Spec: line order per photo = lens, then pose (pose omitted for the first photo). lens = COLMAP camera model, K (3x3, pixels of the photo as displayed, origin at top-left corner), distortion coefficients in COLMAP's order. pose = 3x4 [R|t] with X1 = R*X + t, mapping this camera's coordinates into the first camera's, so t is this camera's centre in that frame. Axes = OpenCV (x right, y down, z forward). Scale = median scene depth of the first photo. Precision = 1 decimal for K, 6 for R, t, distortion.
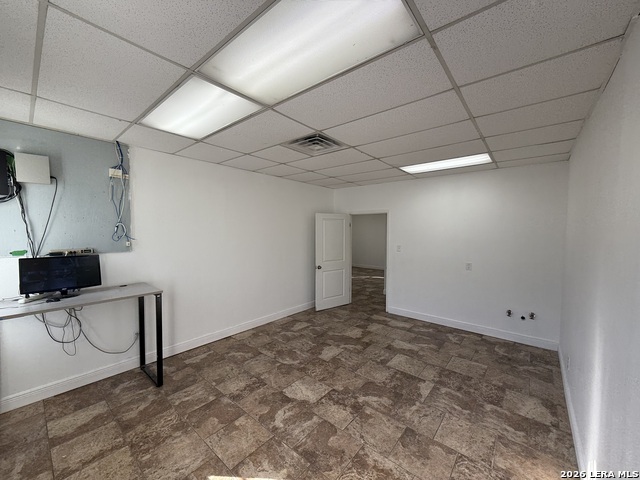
lens RADIAL K [[254.1, 0, 323.8], [0, 254.1, 236.4], [0, 0, 1]] dist [-0.001949, -0.000143]
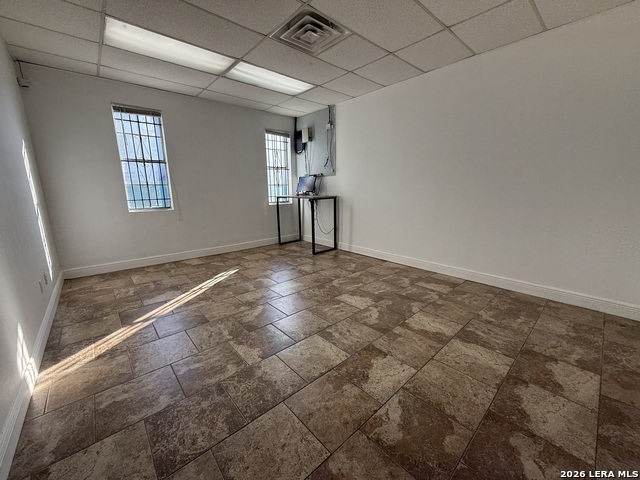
lens RADIAL K [[254.1, 0, 317.9], [0, 254.1, 239.2], [0, 0, 1]] dist [-0.001949, -0.000143]
pose [[-0.157946, 0.190337, -0.968930, 0.765416], [-0.018007, 0.980528, 0.195551, 0.120681], [0.987284, 0.048334, -0.151443, 0.996439]]
